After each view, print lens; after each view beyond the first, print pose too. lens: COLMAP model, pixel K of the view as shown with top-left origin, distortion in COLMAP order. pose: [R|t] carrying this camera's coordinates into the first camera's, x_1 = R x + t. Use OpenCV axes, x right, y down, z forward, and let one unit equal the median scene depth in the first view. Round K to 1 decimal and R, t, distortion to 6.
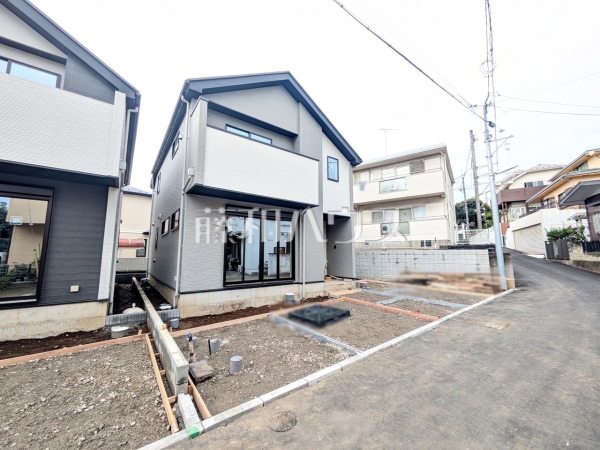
lens RADIAL K [[236.8, 0, 301.7], [0, 236.8, 224.3], [0, 0, 1]] dist [-0.000022, 0.001764]
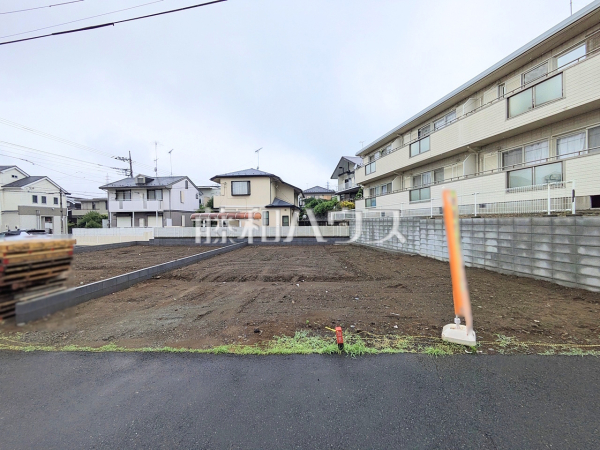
lens RADIAL K [[236.8, 0, 299.7], [0, 236.8, 224.9], [0, 0, 1]] dist [-0.000022, 0.001764]
pose [[0.743392, -0.003246, -0.668848, 0.400504], [0.095709, 0.990214, 0.101571, 0.021800], [0.661973, -0.139522, 0.736427, 0.232860]]
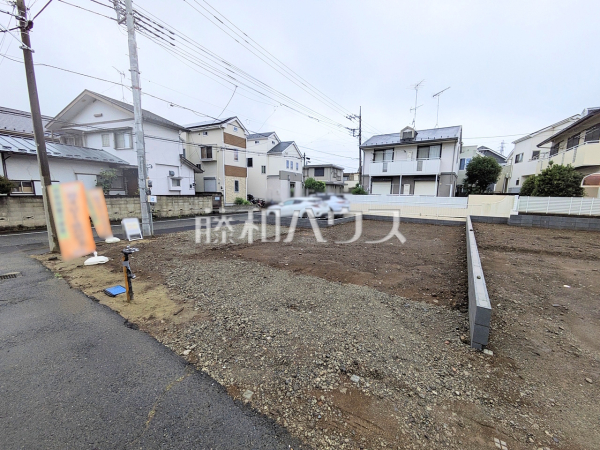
lens RADIAL K [[236.8, 0, 301.4], [0, 236.8, 225.6], [0, 0, 1]] dist [-0.000022, 0.001764]
pose [[0.319534, 0.135607, -0.937821, -0.584142], [0.101424, 0.979127, 0.176136, -0.033330], [0.942131, -0.151399, 0.299111, -0.341466]]
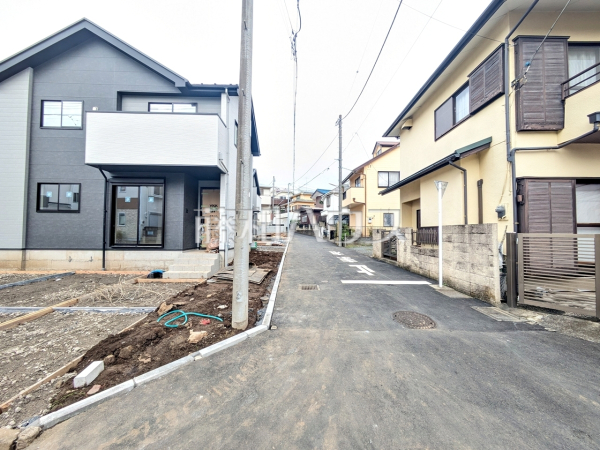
lens RADIAL K [[236.8, 0, 297.4], [0, 236.8, 223.9], [0, 0, 1]] dist [-0.000022, 0.001764]
pose [[0.594511, 0.037488, 0.803213, -1.426086], [-0.115294, 0.992565, 0.039011, -0.055718], [-0.795779, -0.115798, 0.594413, -0.902000]]
